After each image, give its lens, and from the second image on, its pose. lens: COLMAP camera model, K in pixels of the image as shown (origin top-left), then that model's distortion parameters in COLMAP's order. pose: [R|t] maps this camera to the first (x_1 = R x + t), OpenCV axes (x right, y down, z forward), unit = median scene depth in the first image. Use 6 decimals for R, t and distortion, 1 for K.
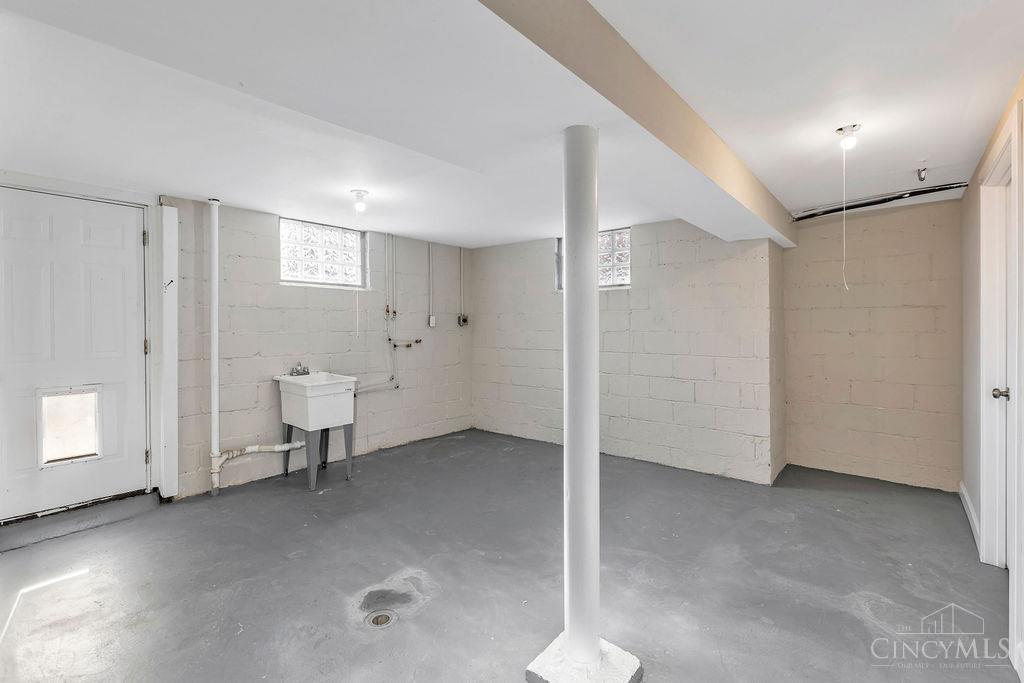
lens RADIAL K [[469.5, 0, 512.7], [0, 469.5, 323.4], [0, 0, 1]] dist [0.003386, -0.000272]
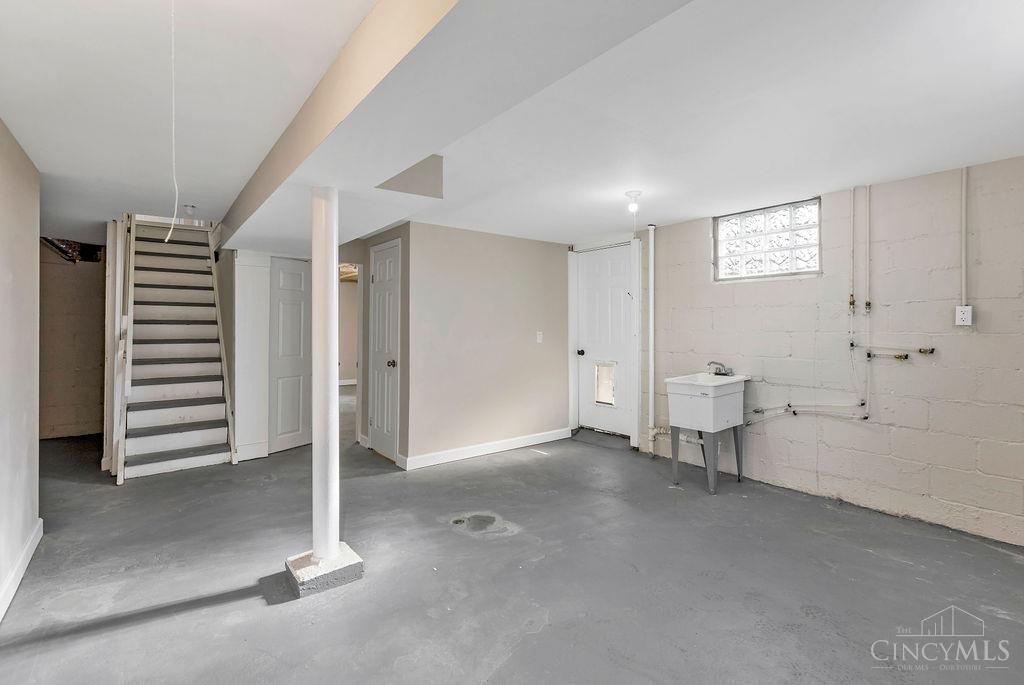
lens RADIAL K [[466.9, 0, 512.0], [0, 466.9, 342.5], [0, 0, 1]] dist [-0.000195, -0.000021]
pose [[-0.217119, 0.032751, -0.975596, 0.637056], [0.006607, 0.999463, 0.032082, 0.007750], [0.976123, 0.000520, -0.217218, 0.851631]]
